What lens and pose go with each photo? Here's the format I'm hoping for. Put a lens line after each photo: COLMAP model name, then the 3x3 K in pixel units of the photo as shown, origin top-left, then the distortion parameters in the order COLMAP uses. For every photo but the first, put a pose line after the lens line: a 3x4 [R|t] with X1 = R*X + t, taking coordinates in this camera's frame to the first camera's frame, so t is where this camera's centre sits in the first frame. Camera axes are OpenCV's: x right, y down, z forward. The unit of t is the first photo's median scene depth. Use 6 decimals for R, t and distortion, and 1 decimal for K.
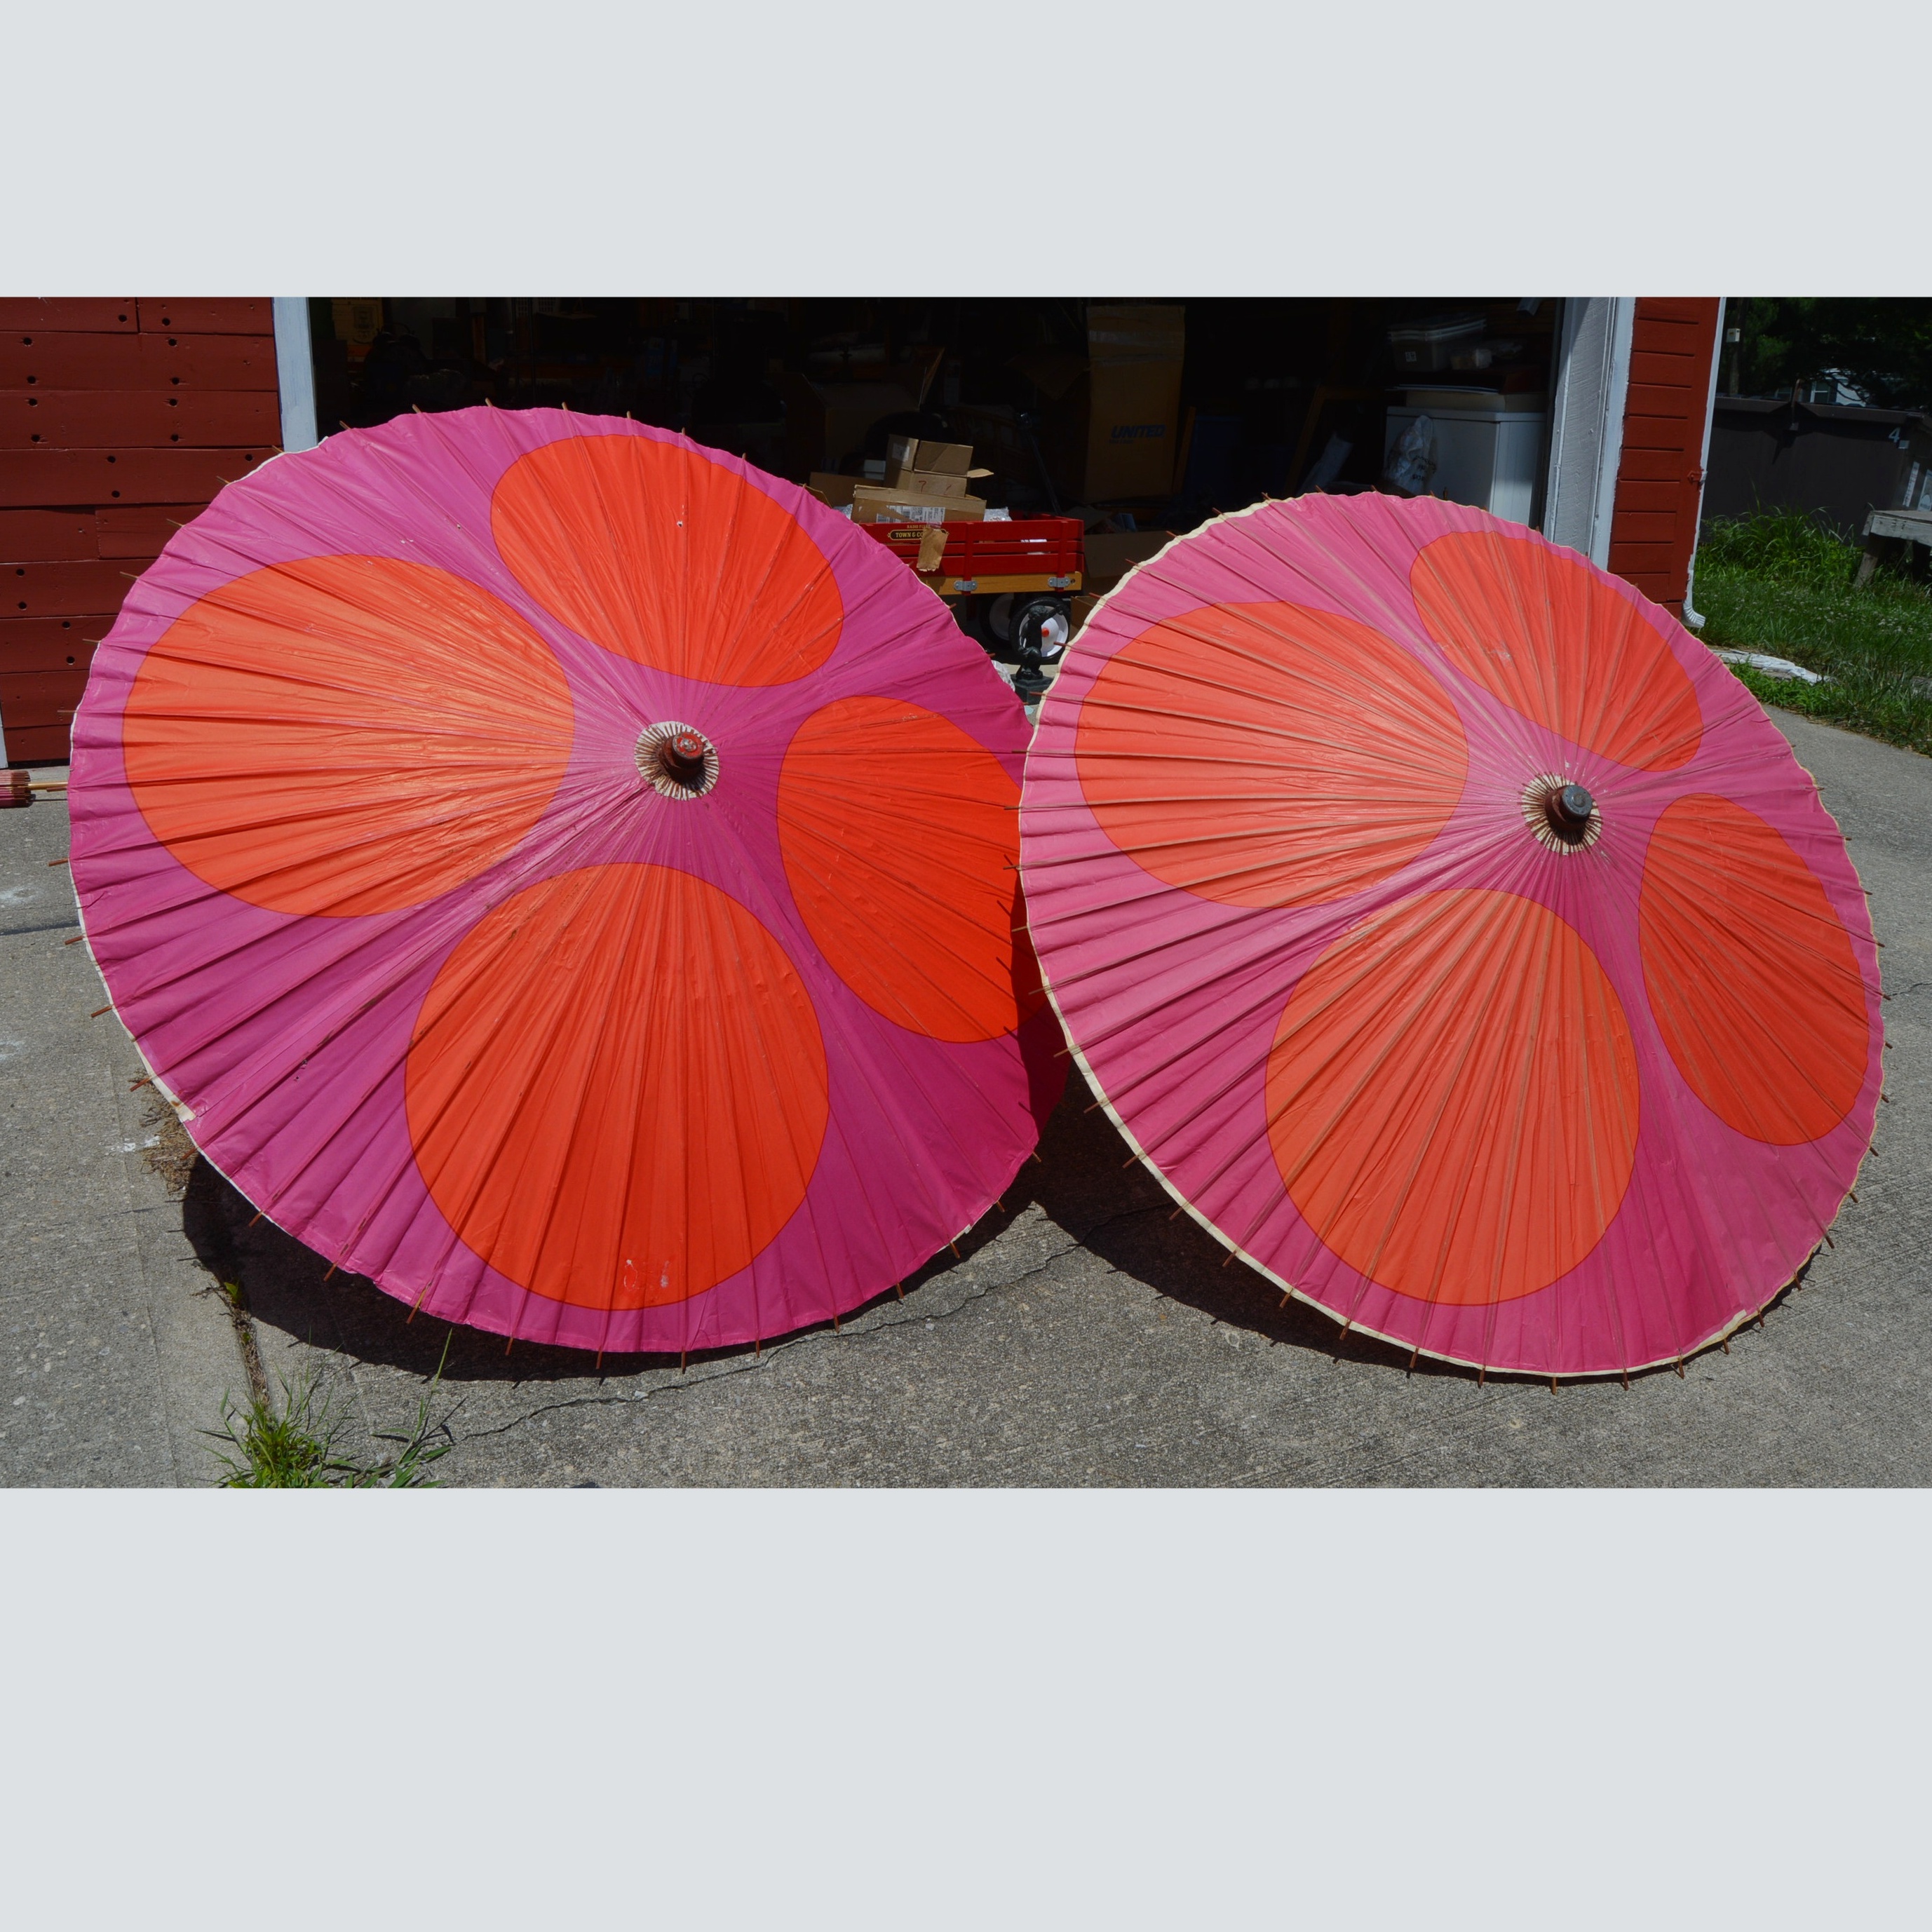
lens RADIAL K [[1910.7, 0, 970.7], [0, 1910.7, 966.5], [0, 0, 1]] dist [-0.004451, 0.000000]
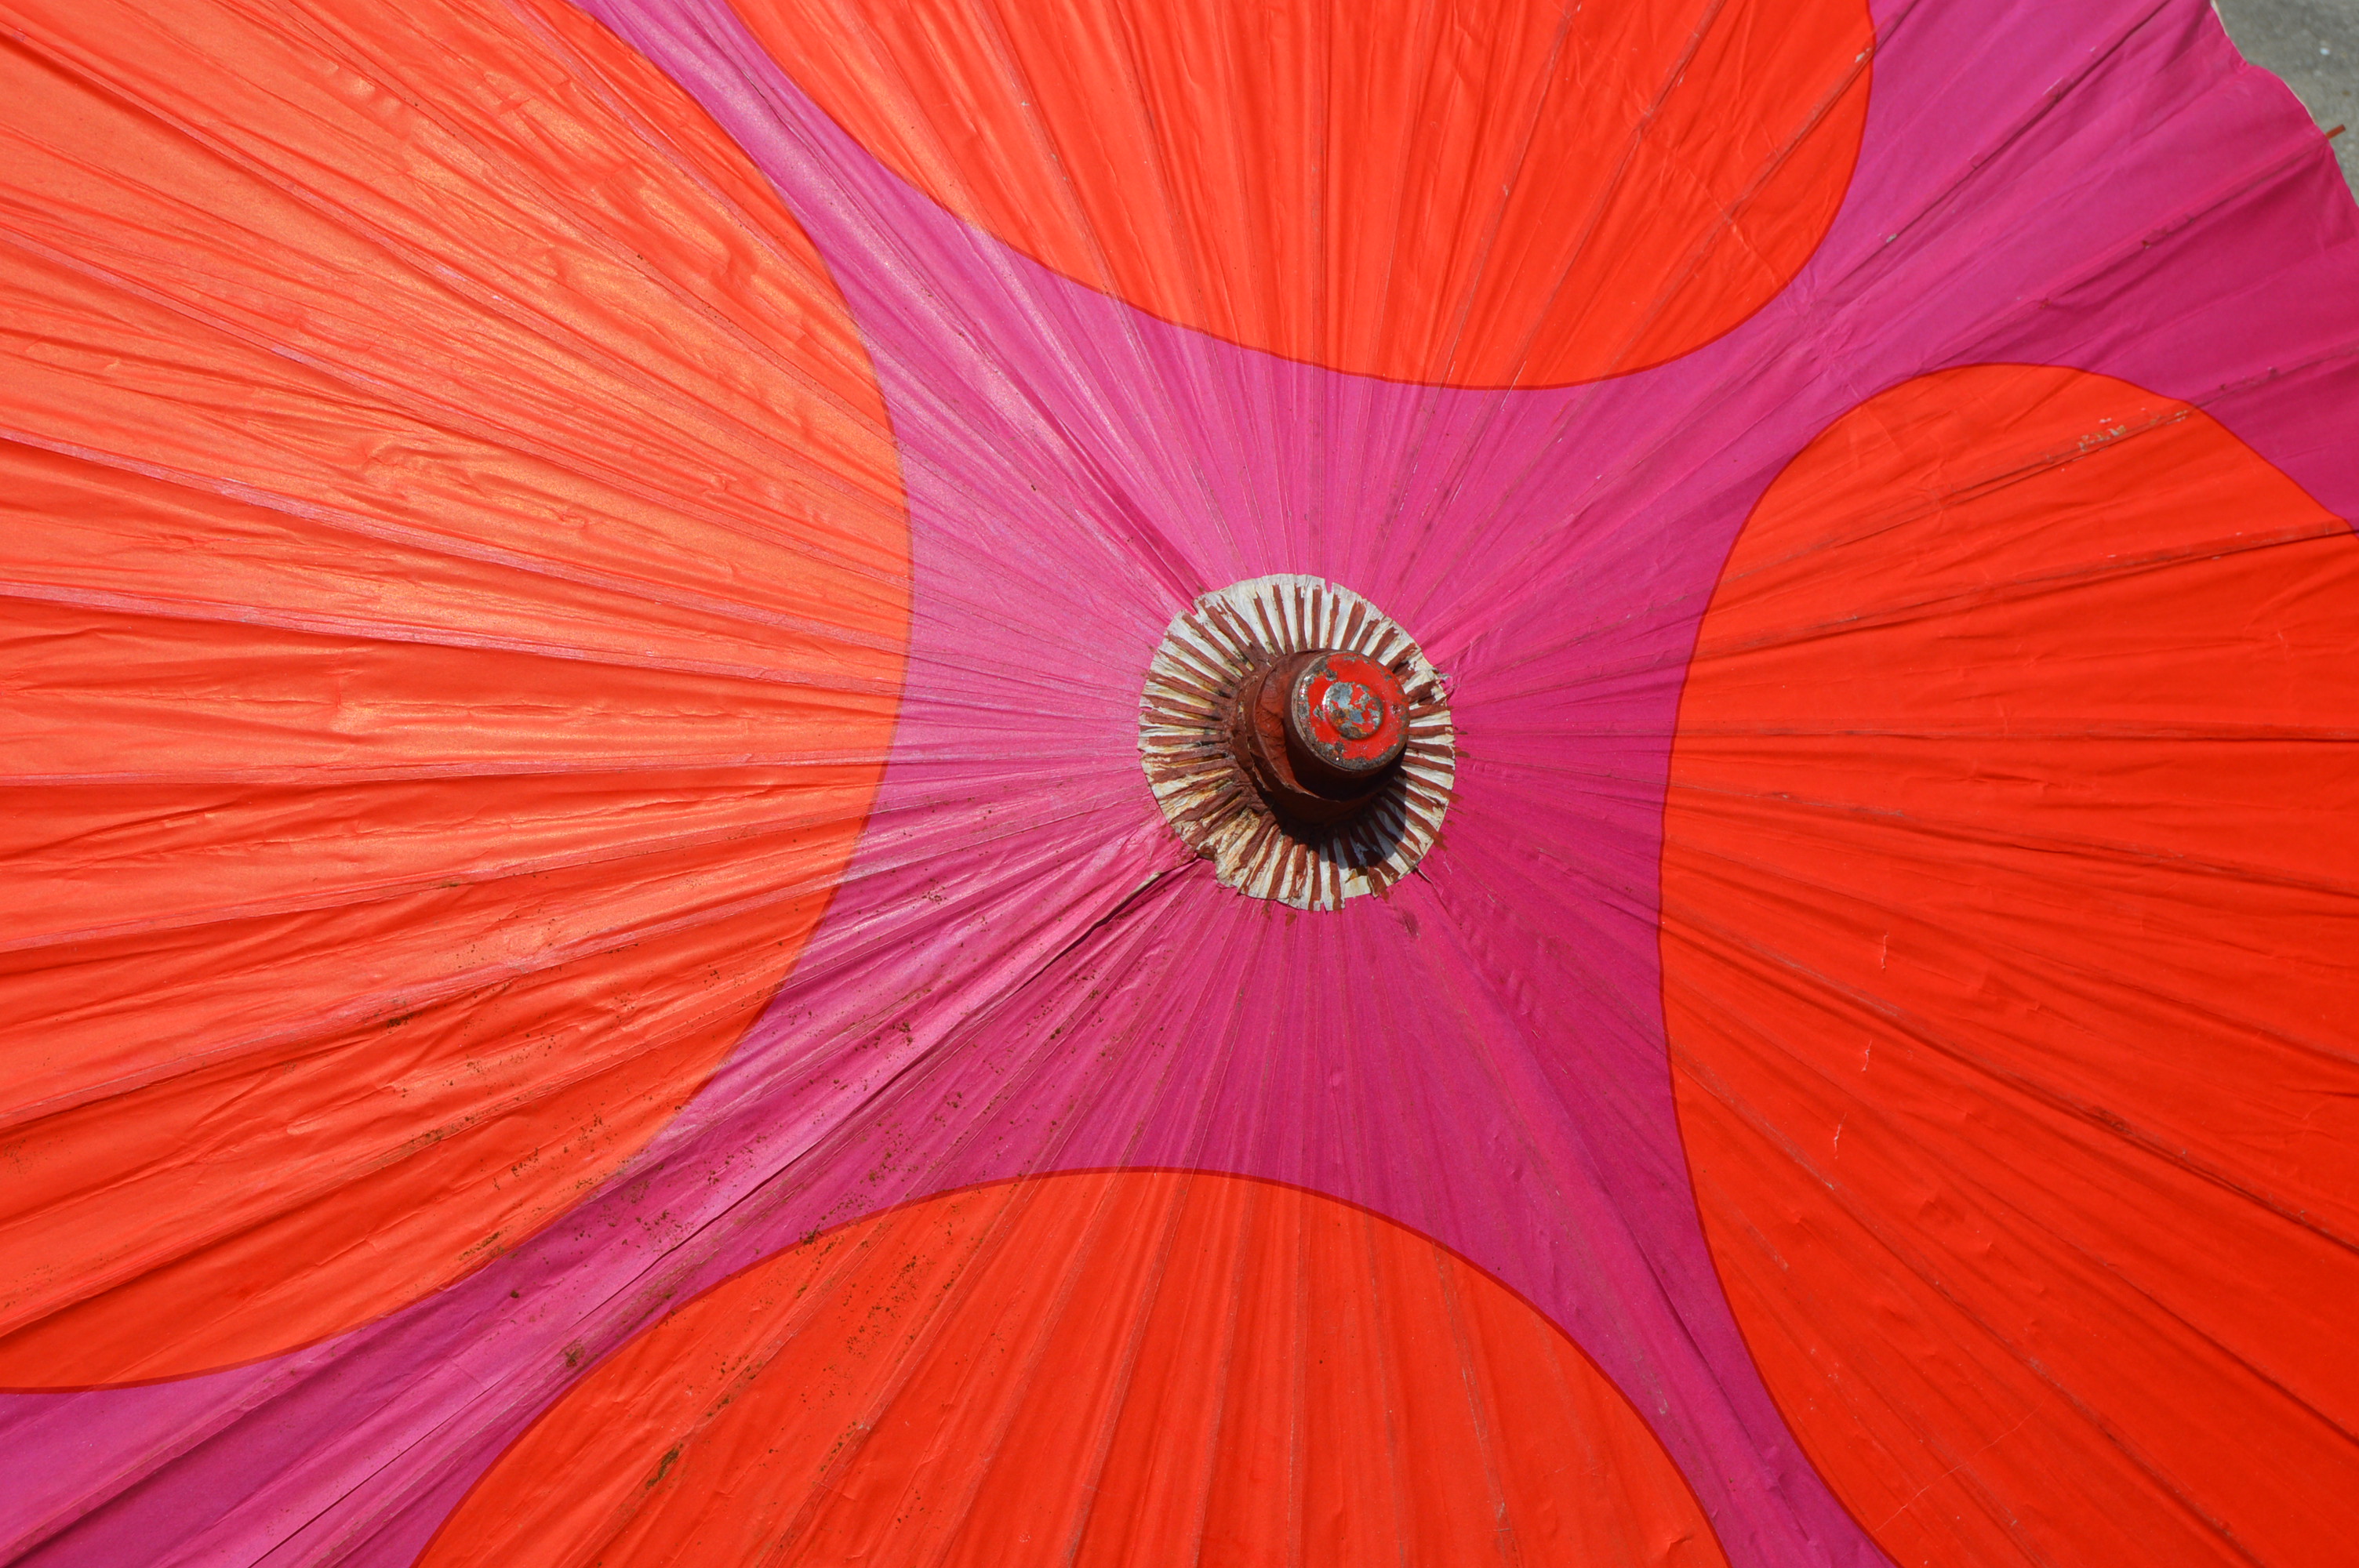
lens RADIAL K [[3575.0, 0, 1175.7], [0, 3575.0, 785.8], [0, 0, 1]] dist [-0.028796, 0.000000]
pose [[0.992337, 0.054992, -0.110652, -0.112798], [-0.034045, 0.982528, 0.182974, -0.183411], [0.118781, -0.177804, 0.976871, 0.508502]]
